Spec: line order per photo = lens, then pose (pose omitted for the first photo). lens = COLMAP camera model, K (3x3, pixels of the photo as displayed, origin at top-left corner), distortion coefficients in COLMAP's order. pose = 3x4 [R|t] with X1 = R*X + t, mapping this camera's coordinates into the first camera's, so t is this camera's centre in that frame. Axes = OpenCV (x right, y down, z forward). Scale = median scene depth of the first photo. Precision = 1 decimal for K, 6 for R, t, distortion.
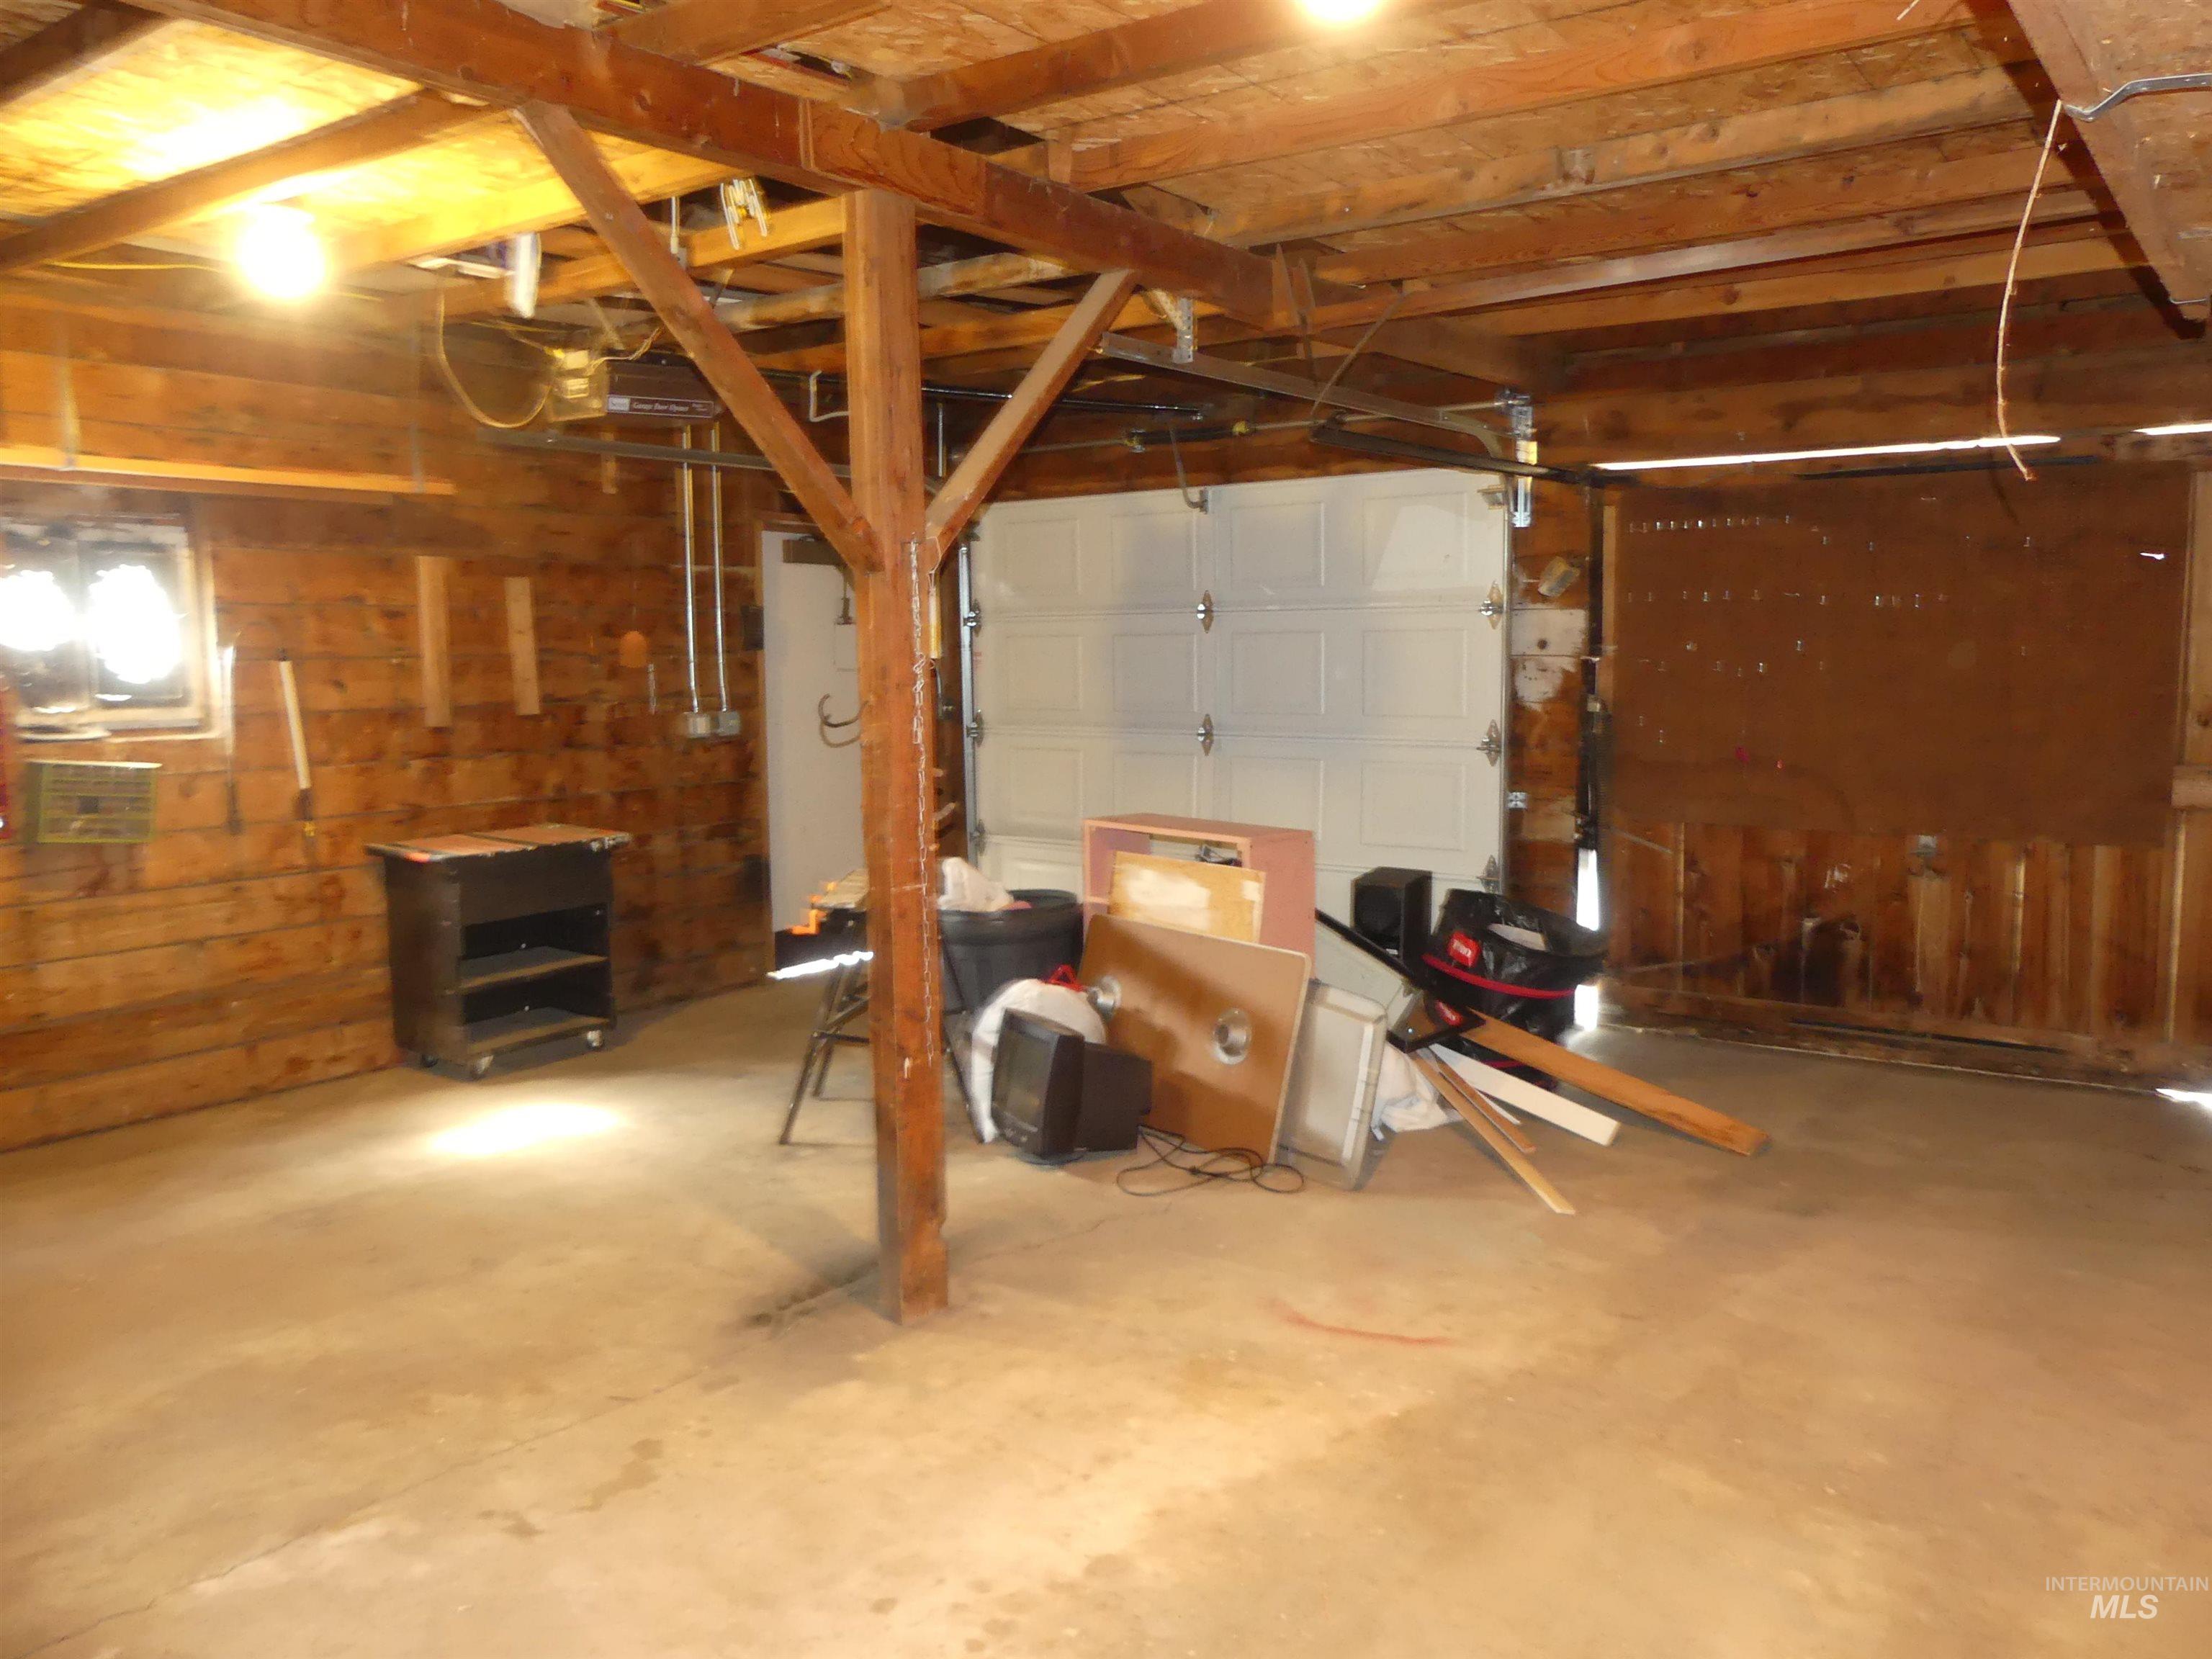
lens RADIAL K [[1658.3, 0, 1140.2], [0, 1658.3, 837.1], [0, 0, 1]] dist [-0.021252, 0.012295]
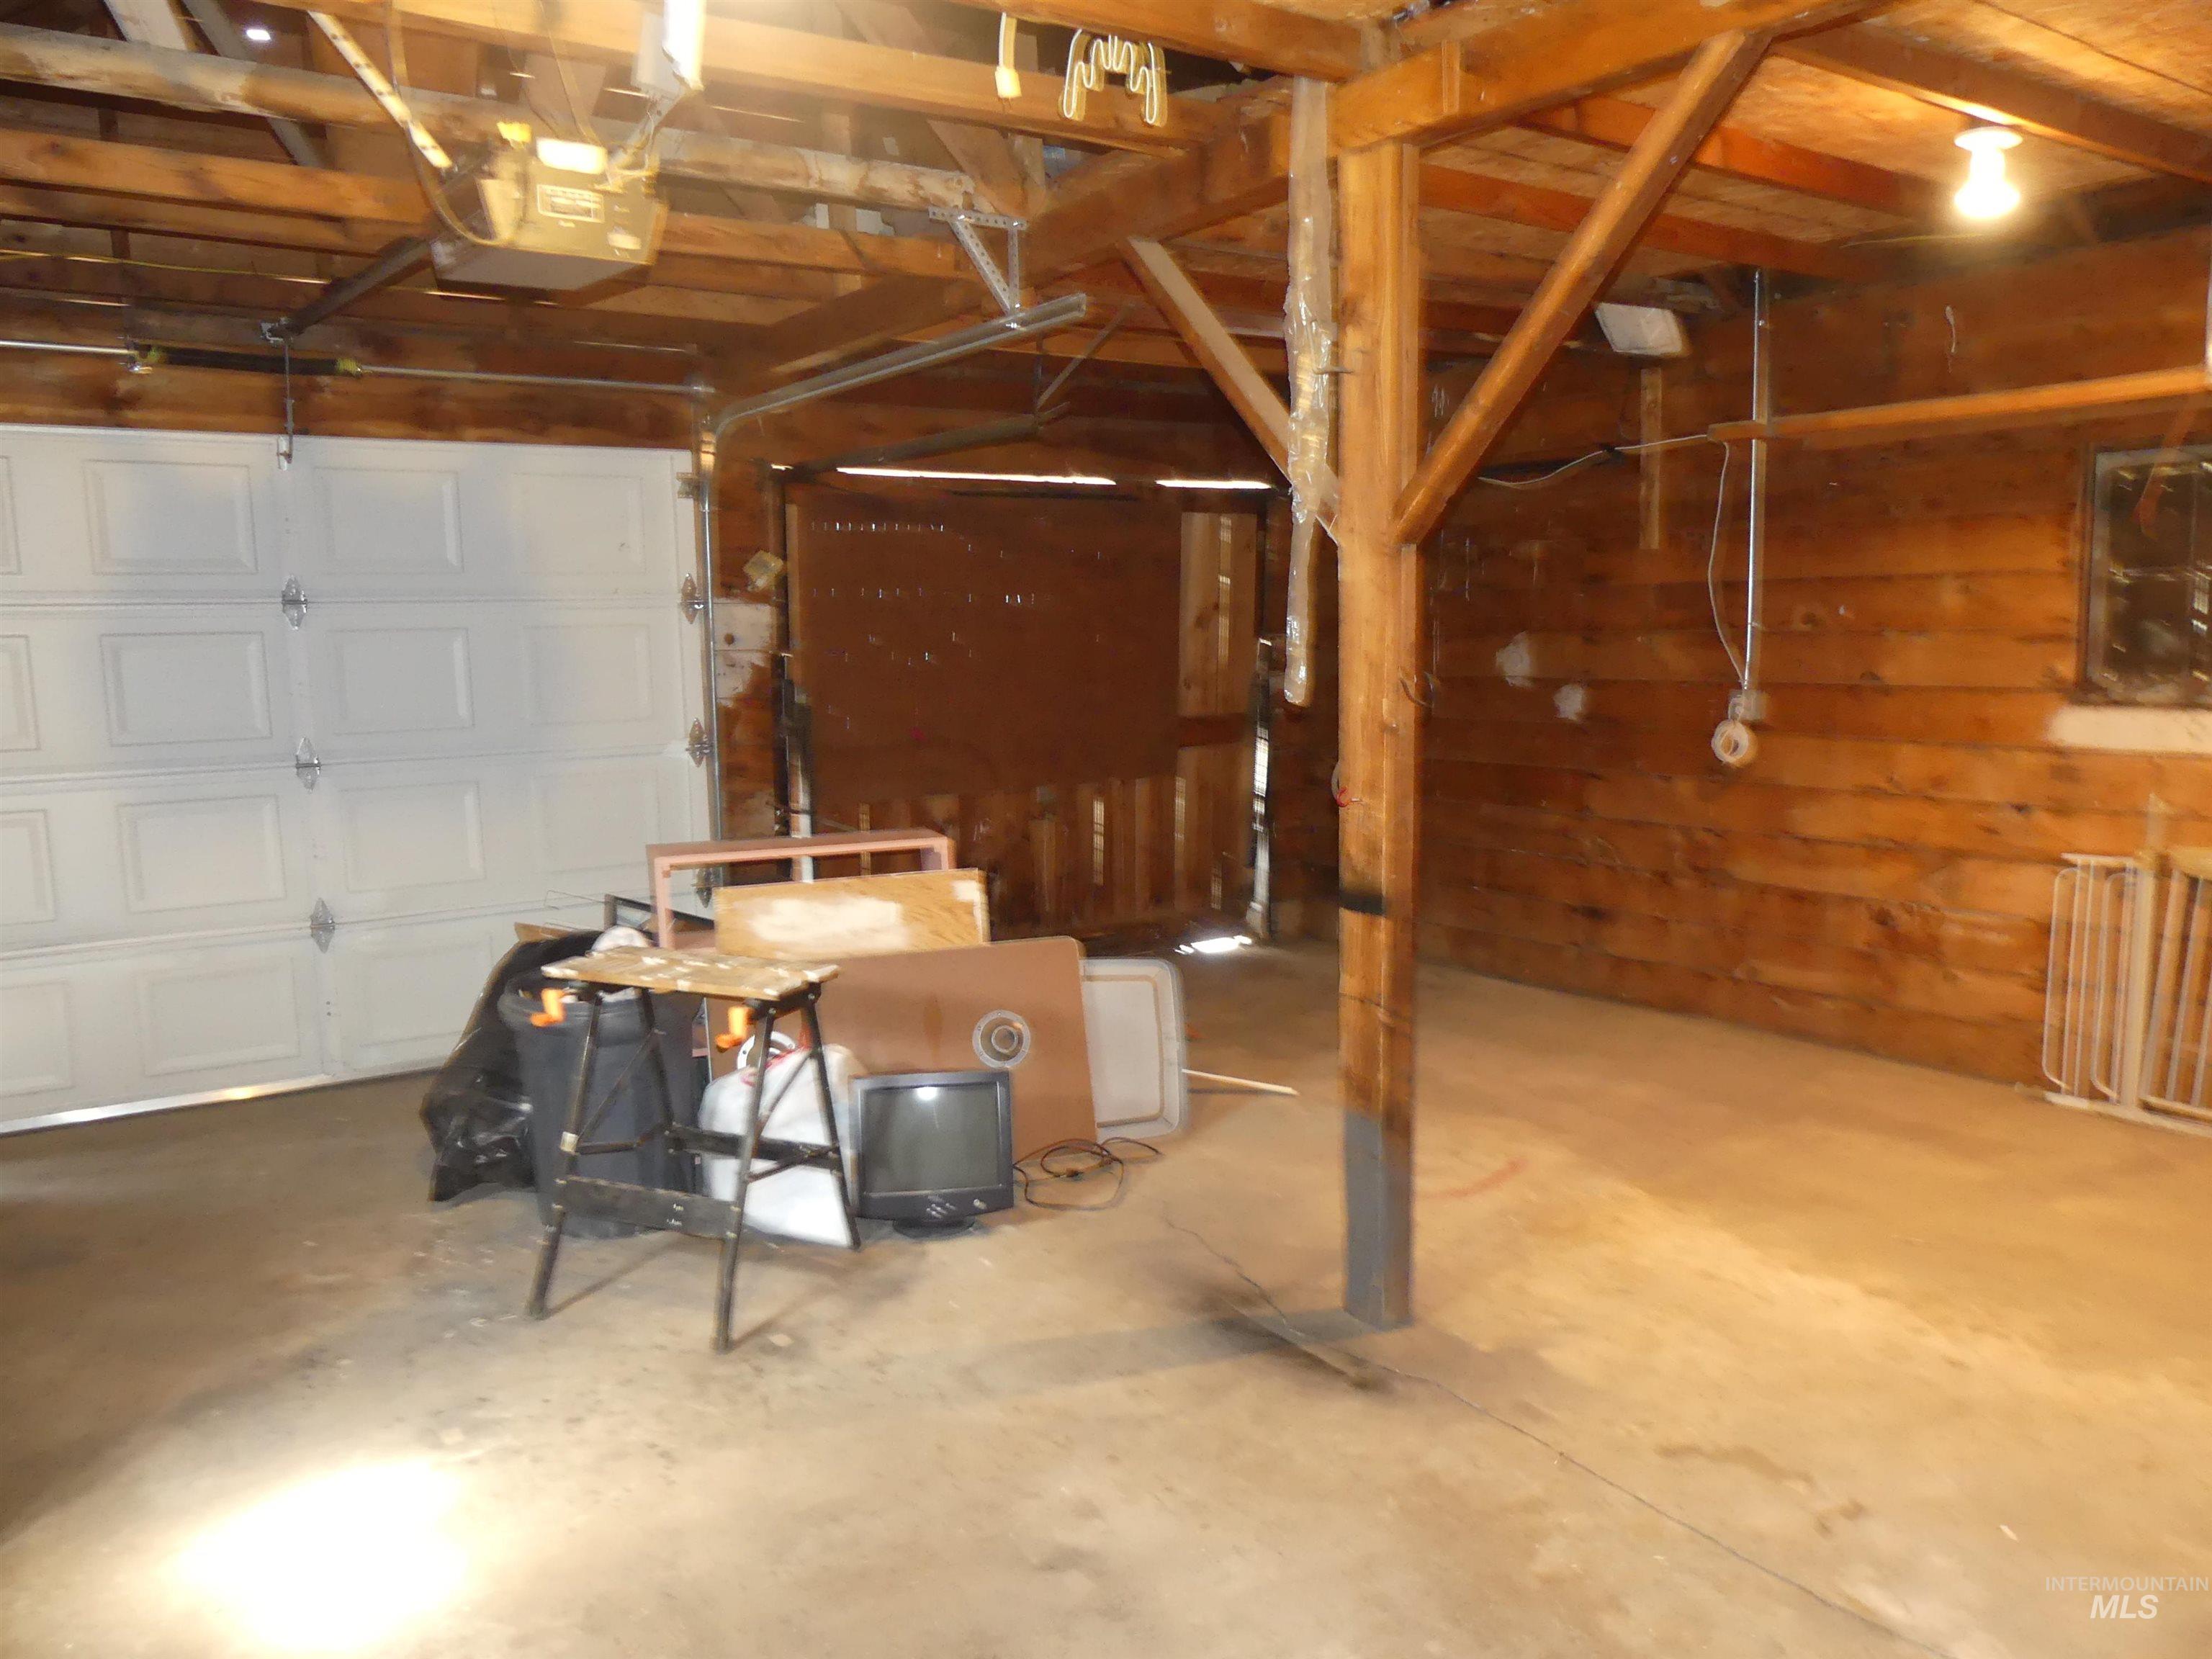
lens RADIAL K [[1658.3, 0, 1140.2], [0, 1658.3, 837.1], [0, 0, 1]] dist [-0.021252, 0.012295]
pose [[0.322779, -0.114354, 0.939541, -0.972438], [0.122027, 0.989417, 0.078502, -0.075977], [-0.938575, 0.089311, 0.333317, 0.722797]]
